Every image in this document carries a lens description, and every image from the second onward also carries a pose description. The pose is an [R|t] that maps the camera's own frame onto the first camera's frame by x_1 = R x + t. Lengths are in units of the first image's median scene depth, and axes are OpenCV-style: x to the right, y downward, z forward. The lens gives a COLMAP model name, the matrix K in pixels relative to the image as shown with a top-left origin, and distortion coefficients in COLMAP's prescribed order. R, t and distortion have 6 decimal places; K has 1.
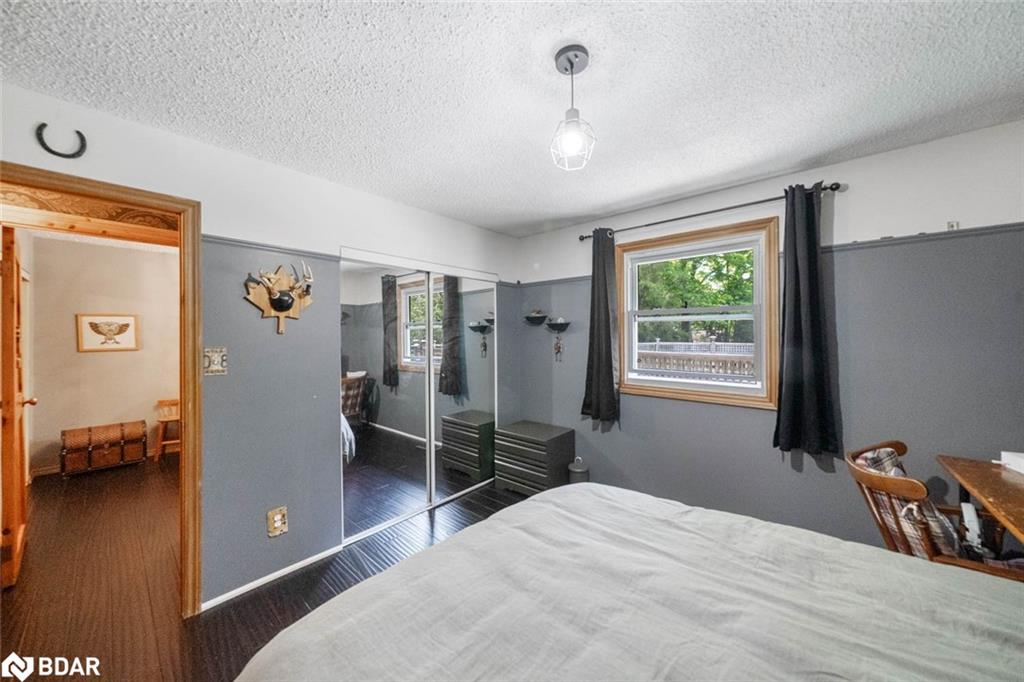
lens RADIAL K [[359.6, 0, 510.5], [0, 359.6, 333.9], [0, 0, 1]] dist [-0.007763, 0.000525]
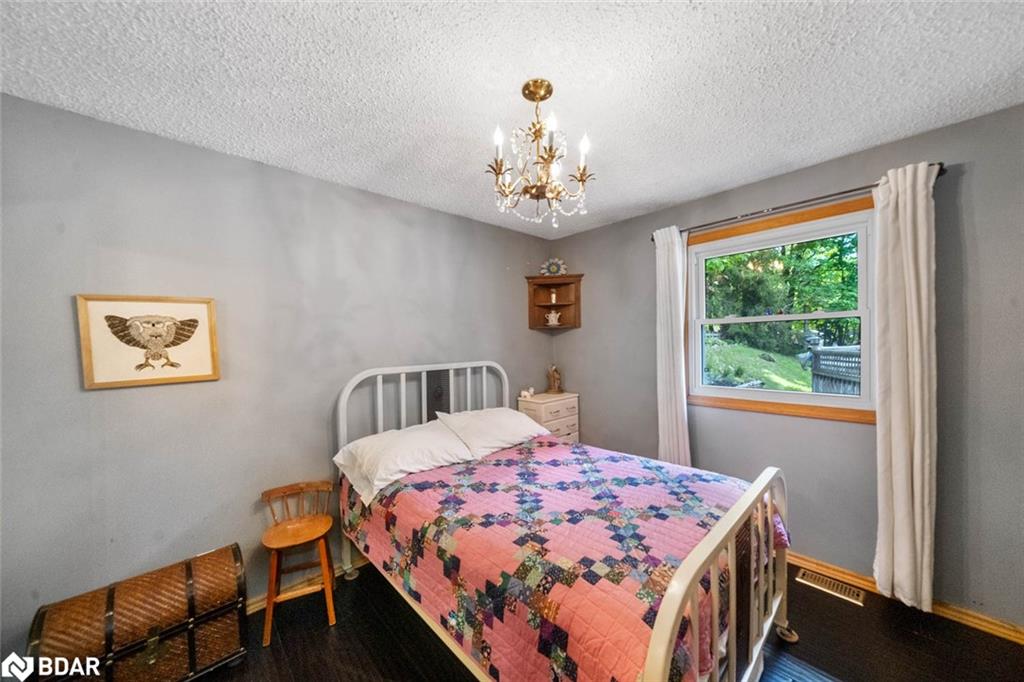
lens RADIAL K [[359.6, 0, 514.2], [0, 359.6, 345.5], [0, 0, 1]] dist [-0.007763, 0.000525]
pose [[0.994529, -0.017218, -0.103033, -0.667072], [0.019204, 0.999648, 0.018311, 0.002119], [0.102681, -0.020190, 0.994509, 0.630930]]
